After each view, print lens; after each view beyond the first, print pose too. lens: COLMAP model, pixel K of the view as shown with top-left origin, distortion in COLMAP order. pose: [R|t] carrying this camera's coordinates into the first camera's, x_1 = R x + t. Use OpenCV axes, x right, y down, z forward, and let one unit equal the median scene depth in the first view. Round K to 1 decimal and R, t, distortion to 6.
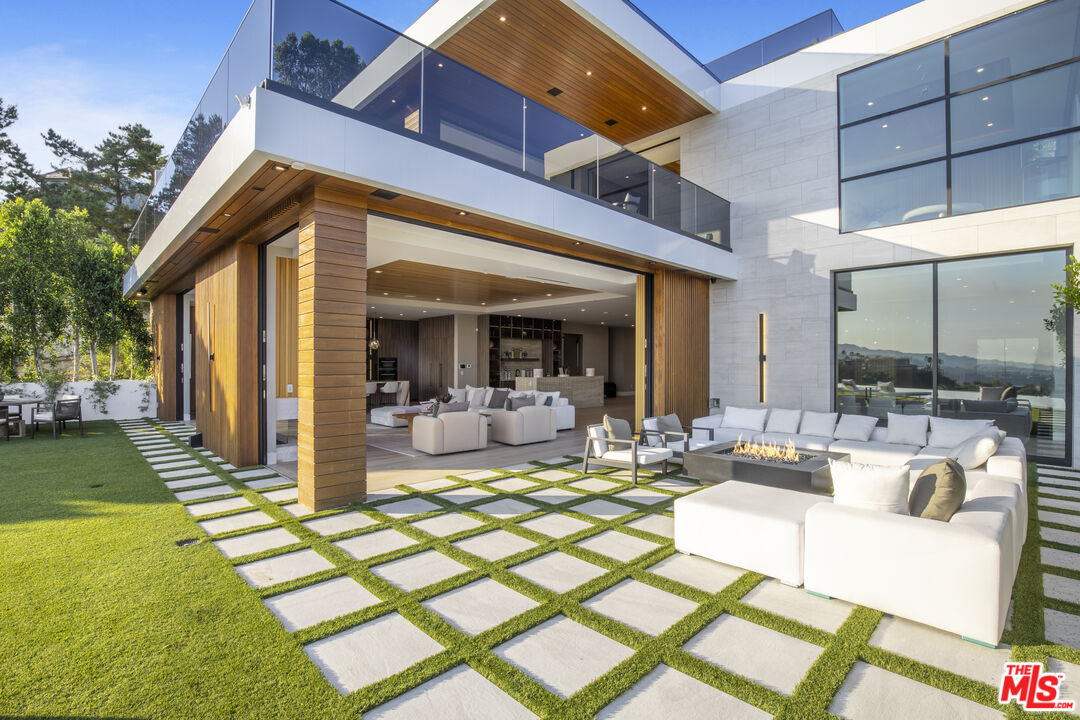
lens RADIAL K [[526.8, 0, 540.0], [0, 526.8, 360.0], [0, 0, 1]] dist [-0.019212, 0.000304]
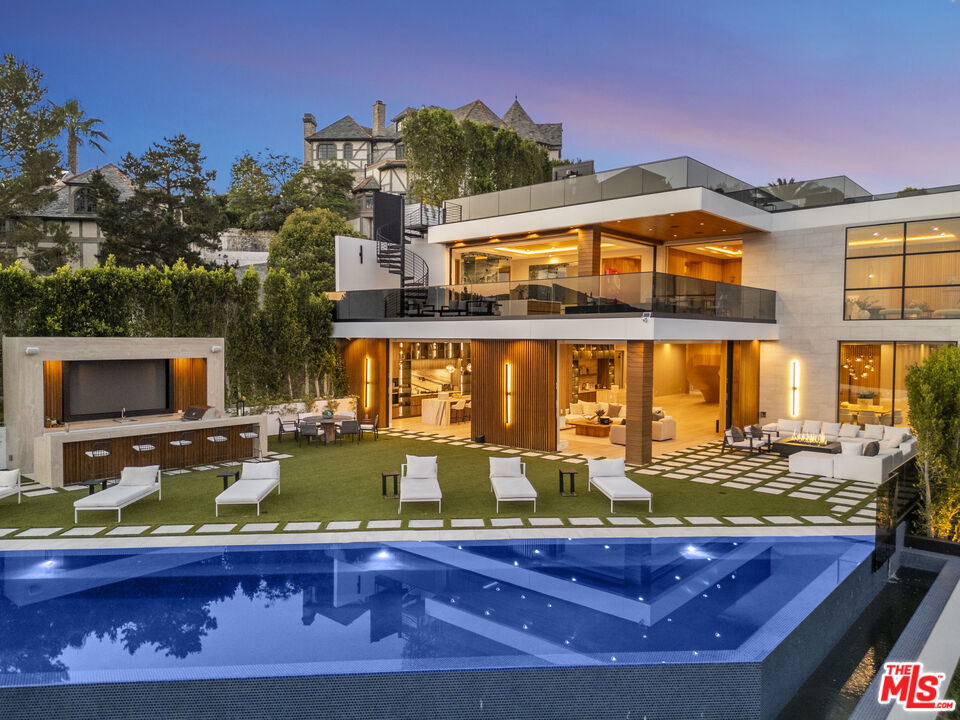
lens RADIAL K [[684.6, 0, 480.0], [0, 684.6, 360.0], [0, 0, 1]] dist [0.031289, -0.001397]
pose [[0.998776, 0.004900, 0.049214, -0.792831], [-0.007261, 0.998824, 0.047927, -0.218815], [-0.048922, -0.048226, 0.997638, -1.316065]]
